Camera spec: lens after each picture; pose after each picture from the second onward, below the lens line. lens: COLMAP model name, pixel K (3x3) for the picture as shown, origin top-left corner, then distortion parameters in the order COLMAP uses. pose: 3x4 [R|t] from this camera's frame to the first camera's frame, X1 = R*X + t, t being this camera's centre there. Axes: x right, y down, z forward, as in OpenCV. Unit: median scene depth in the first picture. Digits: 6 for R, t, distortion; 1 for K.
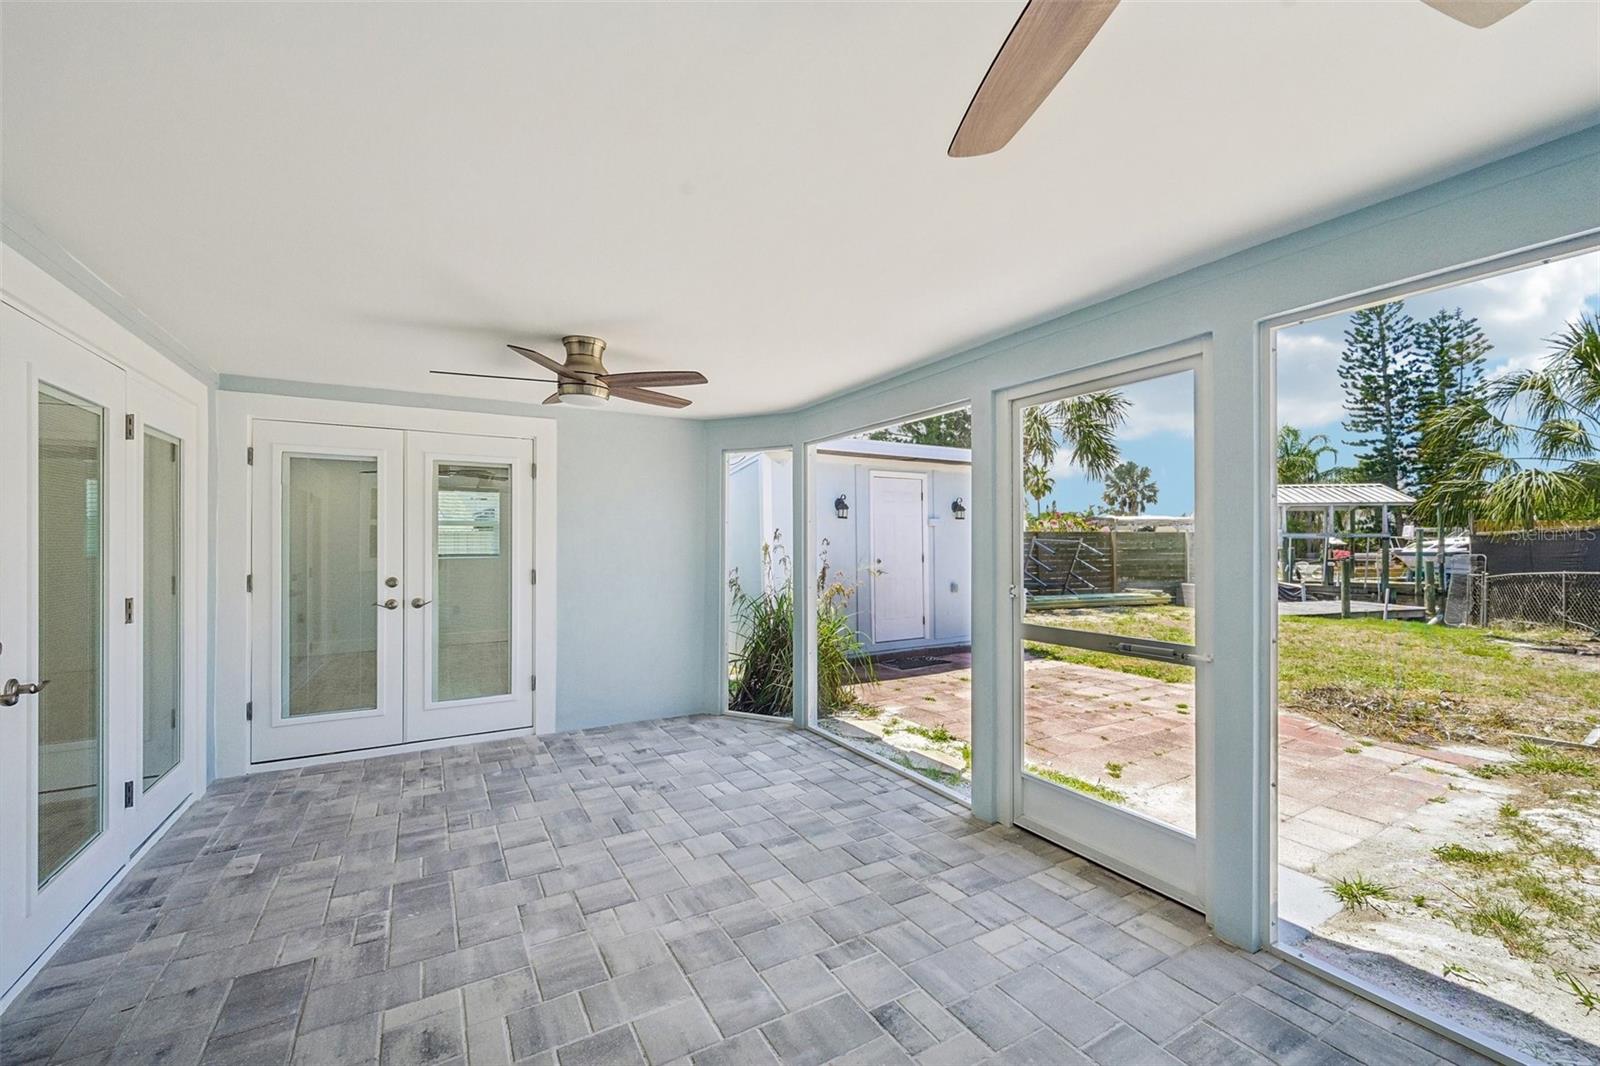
lens RADIAL K [[652.6, 0, 797.4], [0, 652.6, 530.8], [0, 0, 1]] dist [-0.001874, 0.000138]
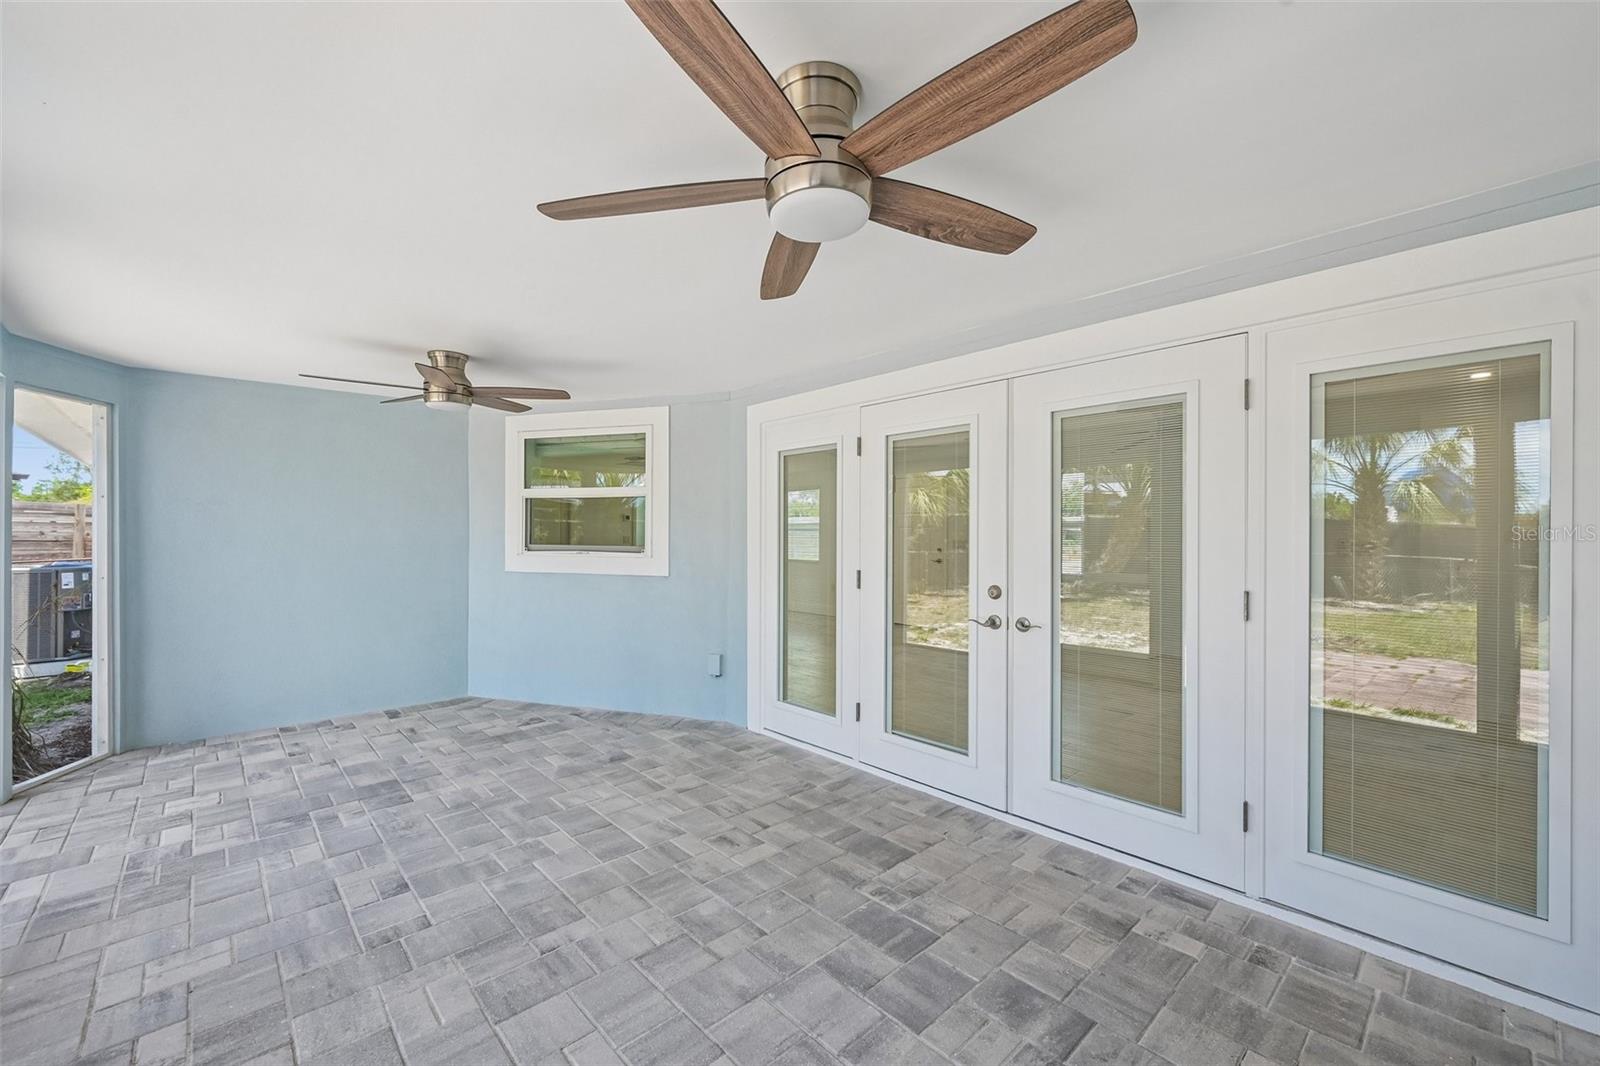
lens RADIAL K [[652.6, 0, 802.2], [0, 652.6, 542.5], [0, 0, 1]] dist [-0.001874, 0.000138]
pose [[-0.973404, -0.000298, -0.229095, -0.259276], [0.000028, 0.999999, -0.001421, 0.037324], [0.229095, -0.001390, -0.973403, 1.809922]]
